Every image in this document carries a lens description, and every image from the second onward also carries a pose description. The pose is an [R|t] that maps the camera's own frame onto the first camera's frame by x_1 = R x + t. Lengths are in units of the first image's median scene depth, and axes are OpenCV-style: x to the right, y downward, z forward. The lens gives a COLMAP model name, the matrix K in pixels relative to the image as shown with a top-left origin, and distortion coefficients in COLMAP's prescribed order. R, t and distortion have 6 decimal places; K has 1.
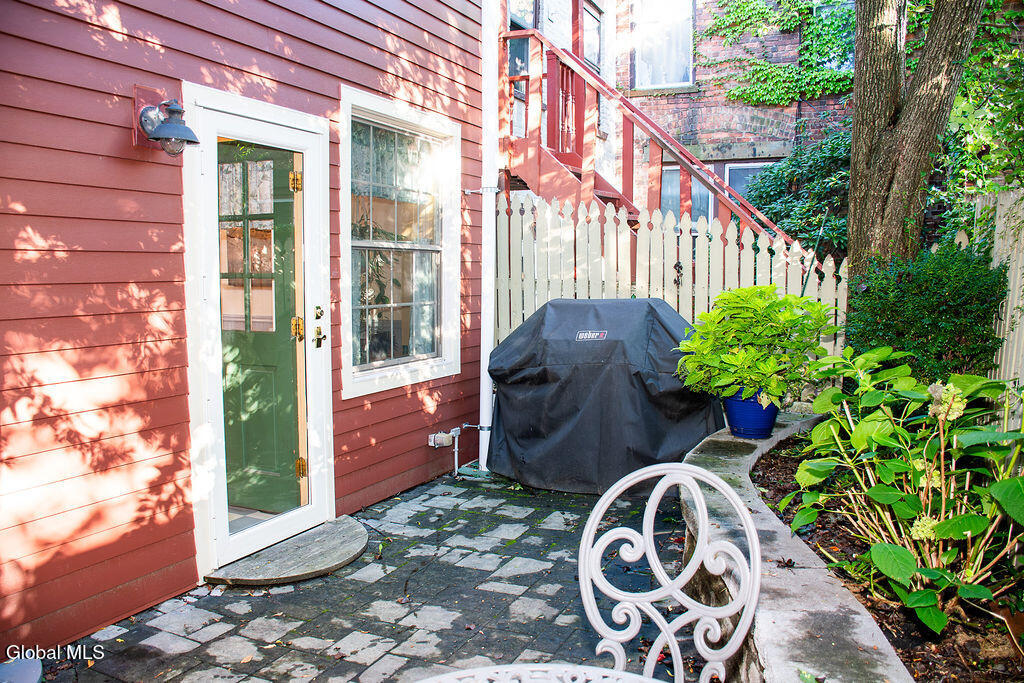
lens RADIAL K [[810.3, 0, 504.0], [0, 810.3, 338.3], [0, 0, 1]] dist [-0.110966, 0.044818]
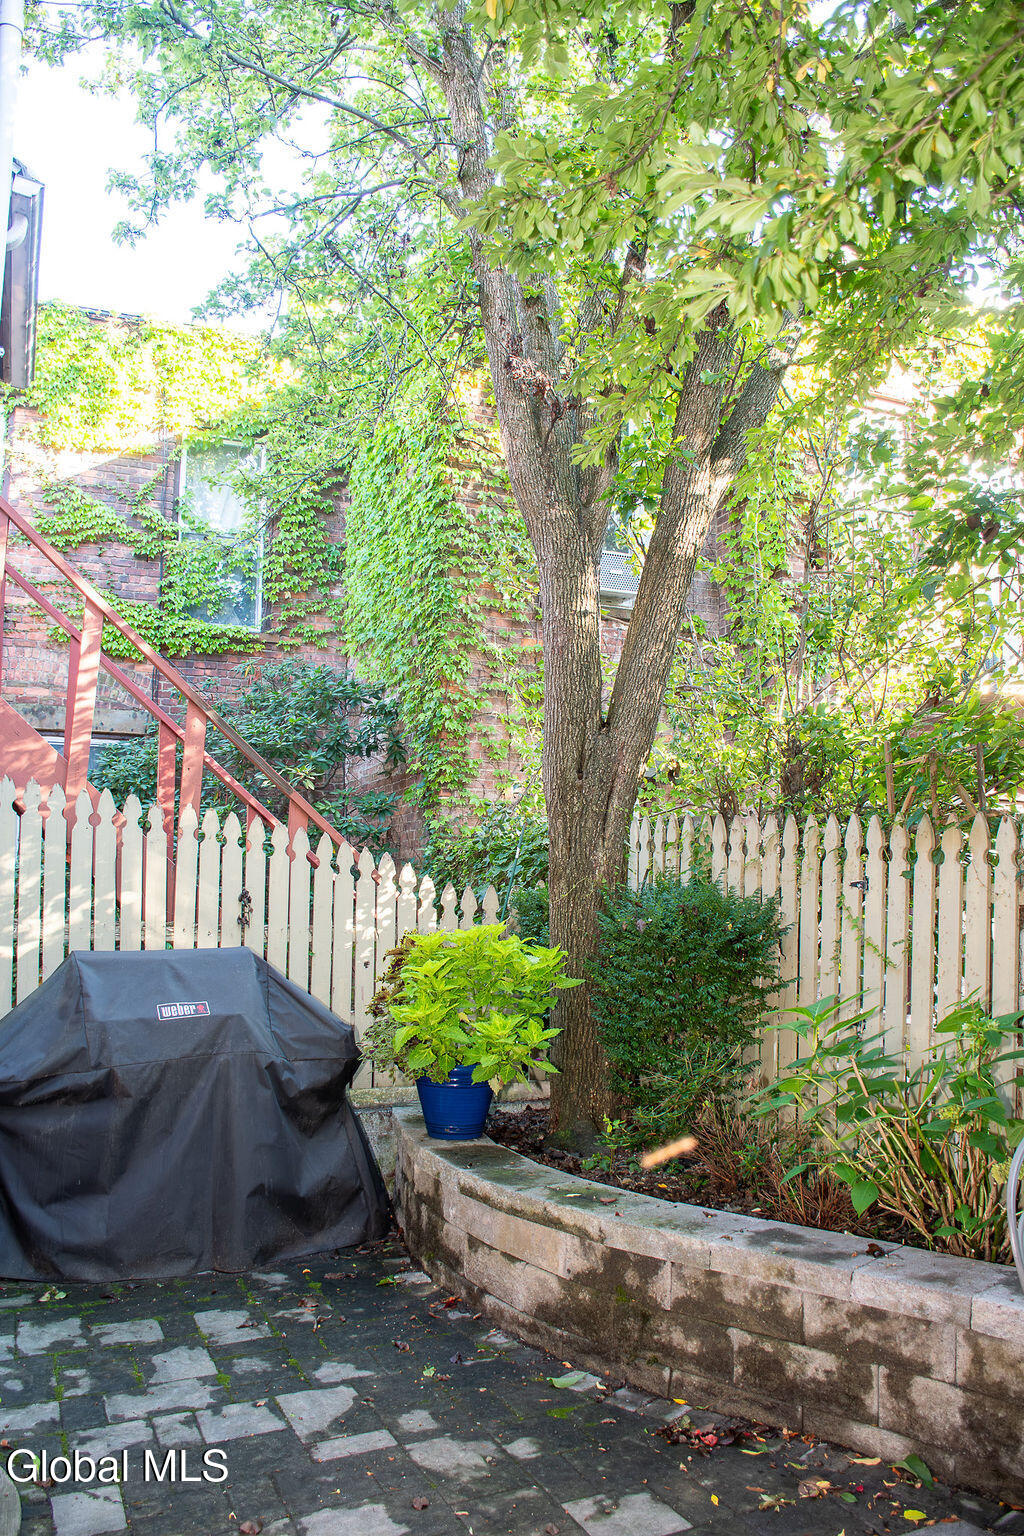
lens RADIAL K [[1215.4, 0, 500.8], [0, 1215.4, 777.6], [0, 0, 1]] dist [-0.110966, 0.044818]
pose [[0.652552, 0.076545, 0.753868, -0.435896], [0.063137, 0.985933, -0.154760, -0.021157], [-0.755109, 0.148585, 0.638539, 0.209854]]
